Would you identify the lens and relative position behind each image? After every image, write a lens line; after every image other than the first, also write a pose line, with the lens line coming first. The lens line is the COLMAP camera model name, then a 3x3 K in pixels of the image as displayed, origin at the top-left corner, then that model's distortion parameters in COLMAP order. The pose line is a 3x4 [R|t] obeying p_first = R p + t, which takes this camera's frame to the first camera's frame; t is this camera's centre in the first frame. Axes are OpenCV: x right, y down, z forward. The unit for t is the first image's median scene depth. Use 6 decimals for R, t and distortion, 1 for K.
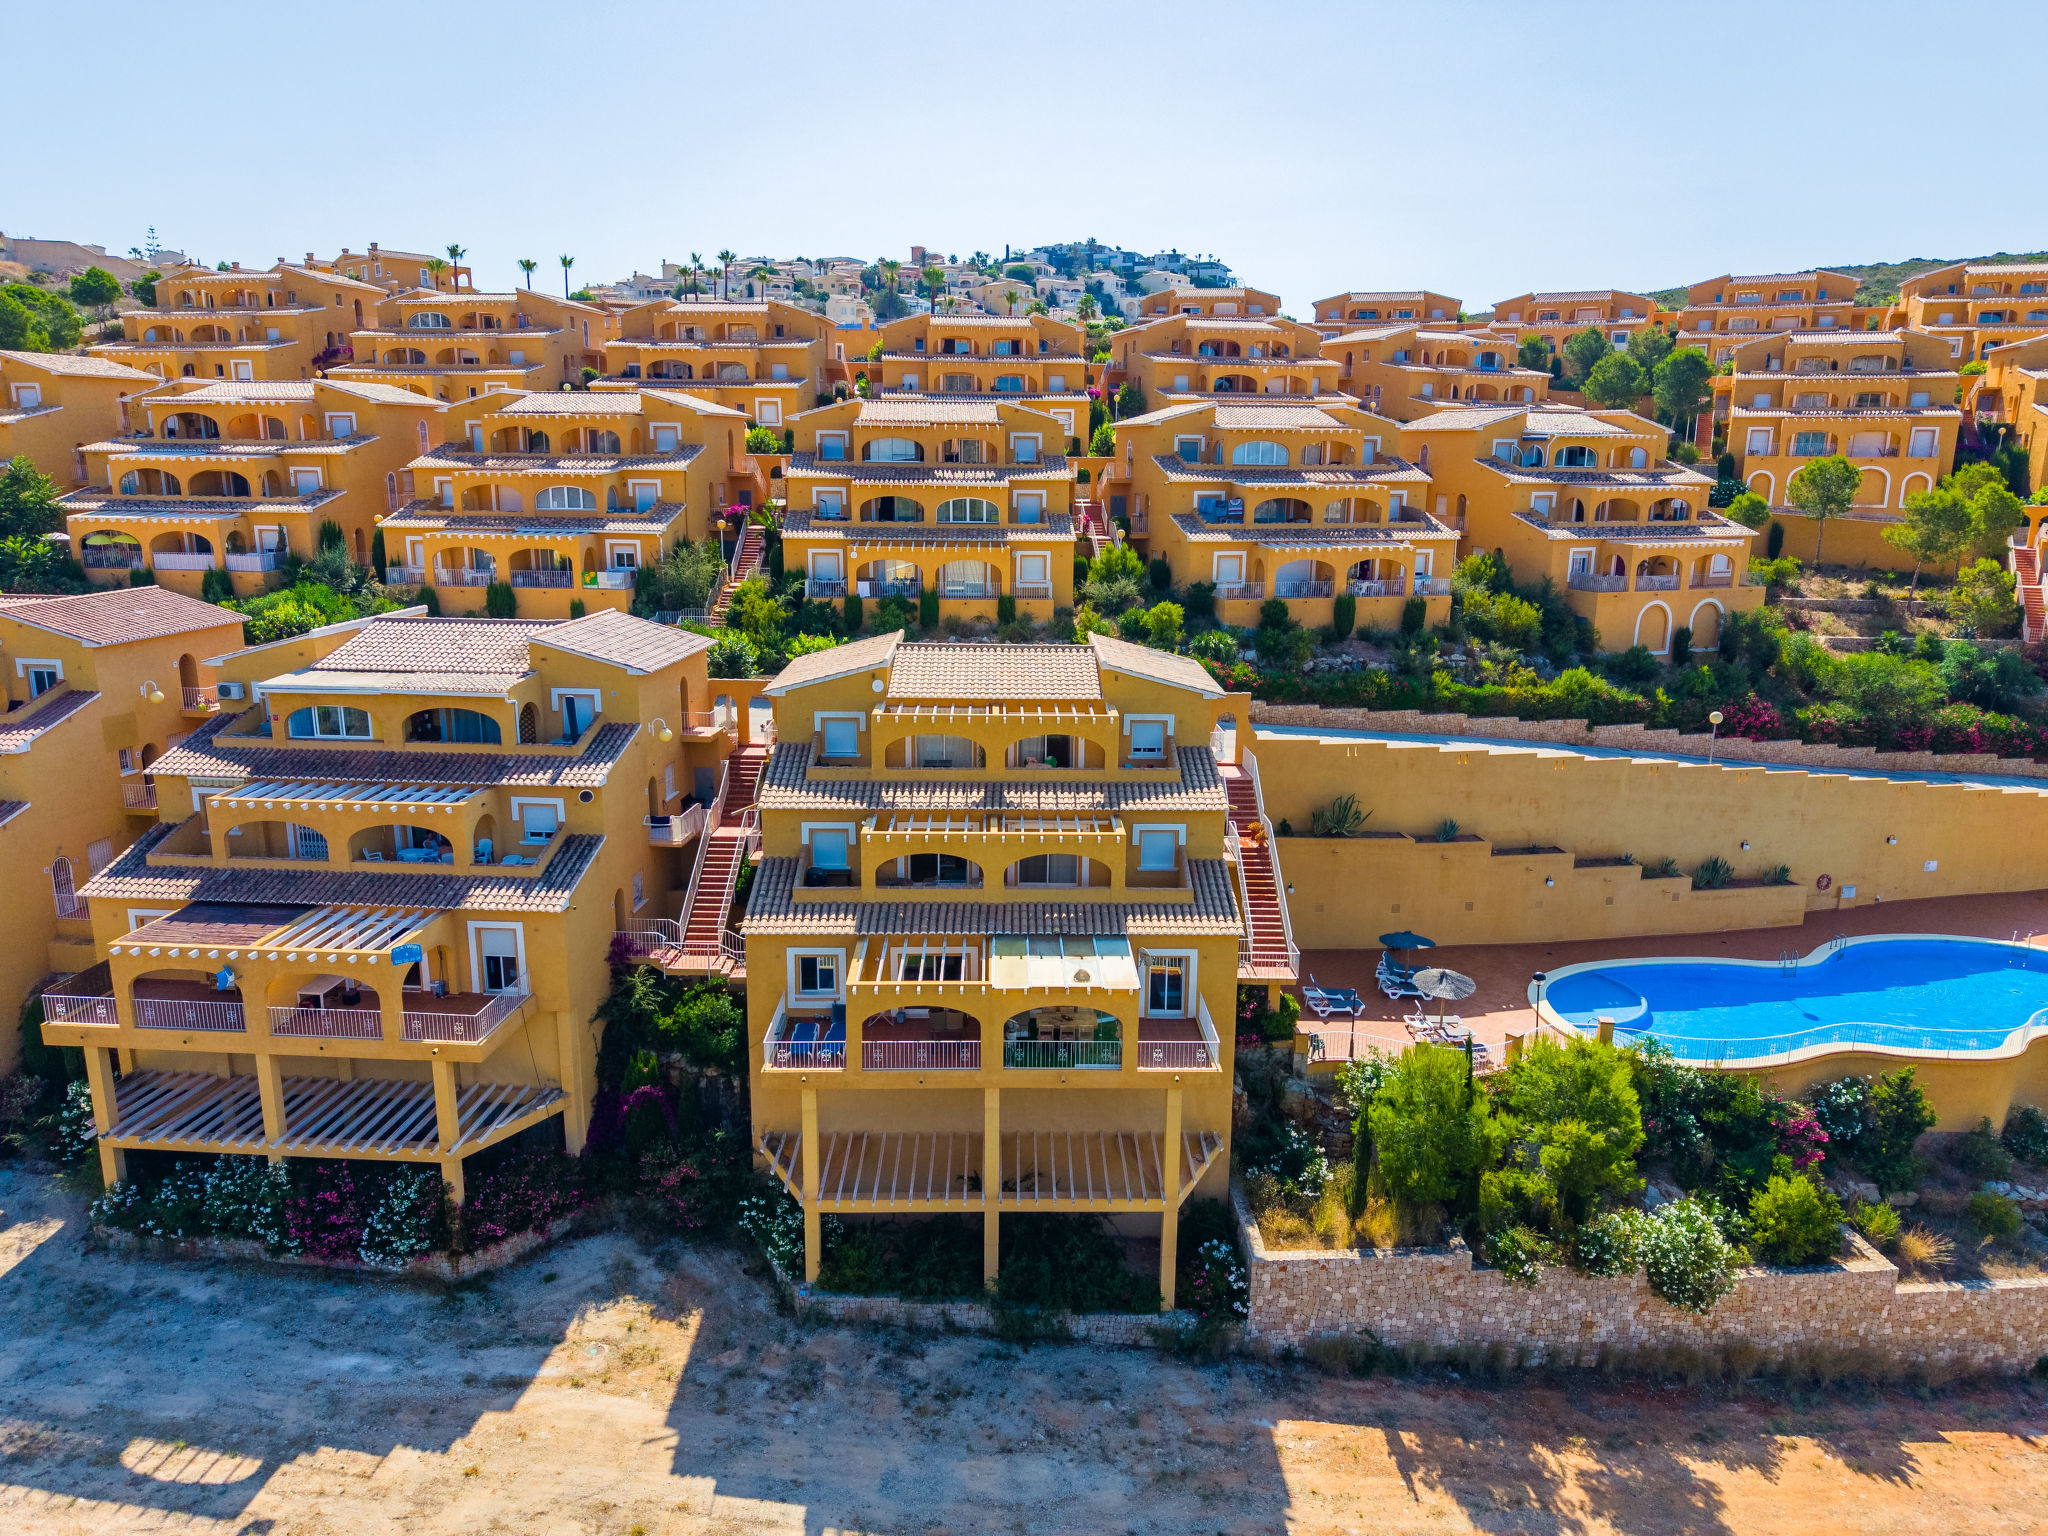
lens RADIAL K [[1416.8, 0, 1024.0], [0, 1416.8, 768.0], [0, 0, 1]] dist [0.013847, -0.003514]
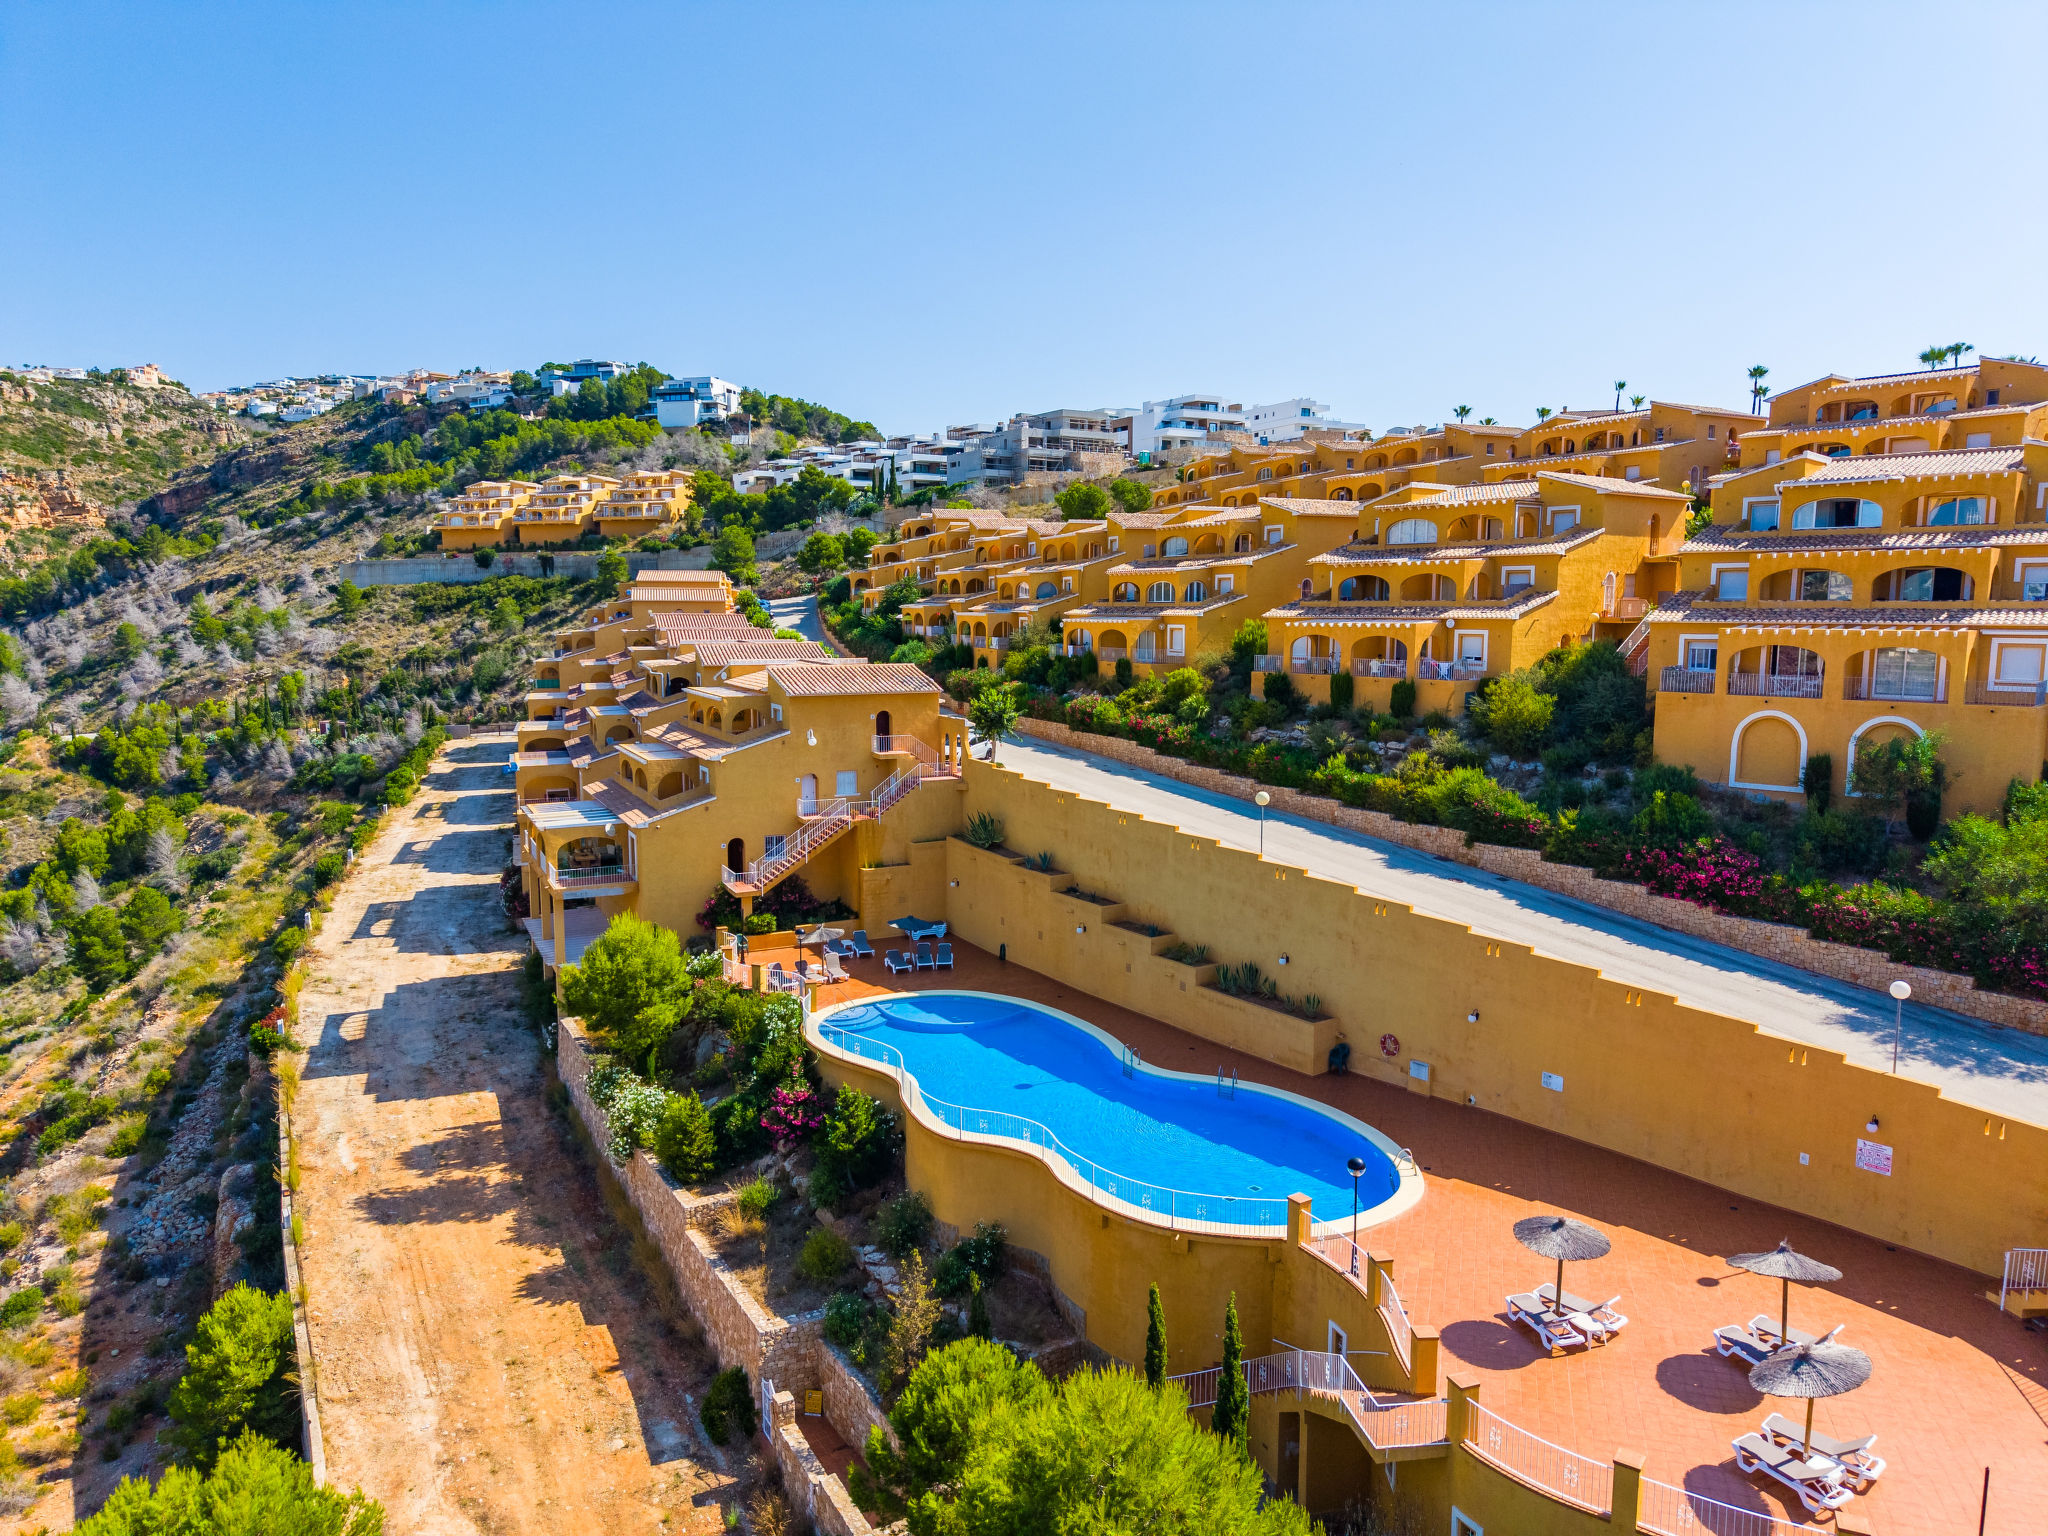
lens RADIAL K [[1389.7, 0, 1024.0], [0, 1389.7, 768.0], [0, 0, 1]] dist [0.009564, 0.002018]
pose [[0.406638, 0.100211, -0.908077, 1.447141], [-0.197098, 0.980182, 0.019908, -0.051616], [0.892075, 0.170885, 0.418330, 0.623571]]
